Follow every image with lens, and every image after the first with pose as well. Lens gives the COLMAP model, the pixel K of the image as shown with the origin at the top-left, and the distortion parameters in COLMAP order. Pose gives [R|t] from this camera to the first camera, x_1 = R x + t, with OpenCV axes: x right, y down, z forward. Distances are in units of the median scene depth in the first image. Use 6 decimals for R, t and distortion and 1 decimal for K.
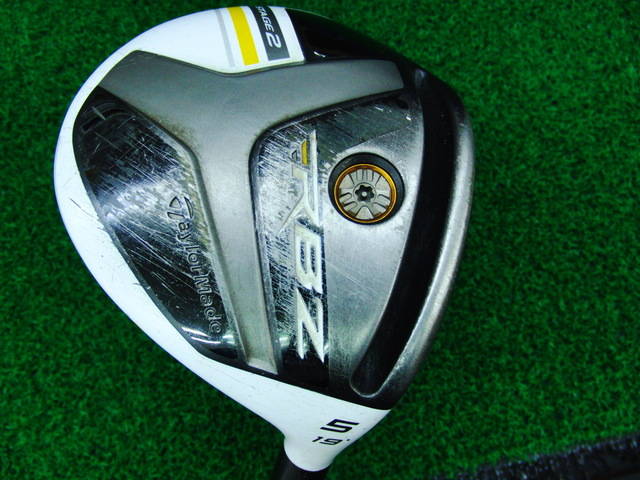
lens RADIAL K [[682.7, 0, 320.0], [0, 682.7, 240.0], [0, 0, 1]] dist [-0.058210, 0.045232]
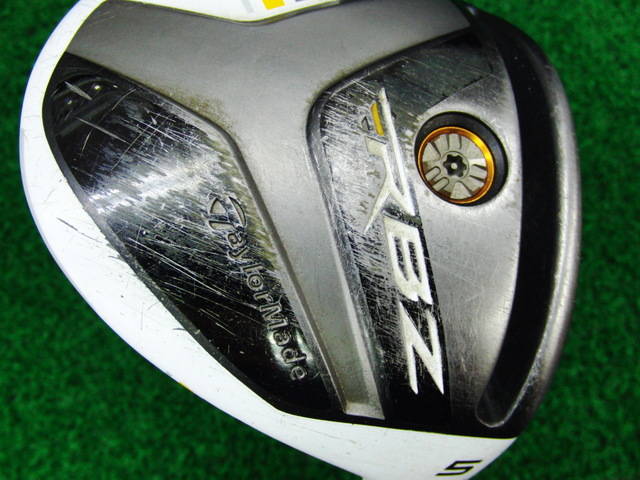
lens RADIAL K [[682.7, 0, 320.0], [0, 682.7, 240.0], [0, 0, 1]] dist [-0.058210, 0.045232]
pose [[0.975321, -0.126812, 0.180740, -0.238020], [0.119730, 0.991566, 0.049613, -0.042270], [-0.185507, -0.026749, 0.982279, 0.283570]]
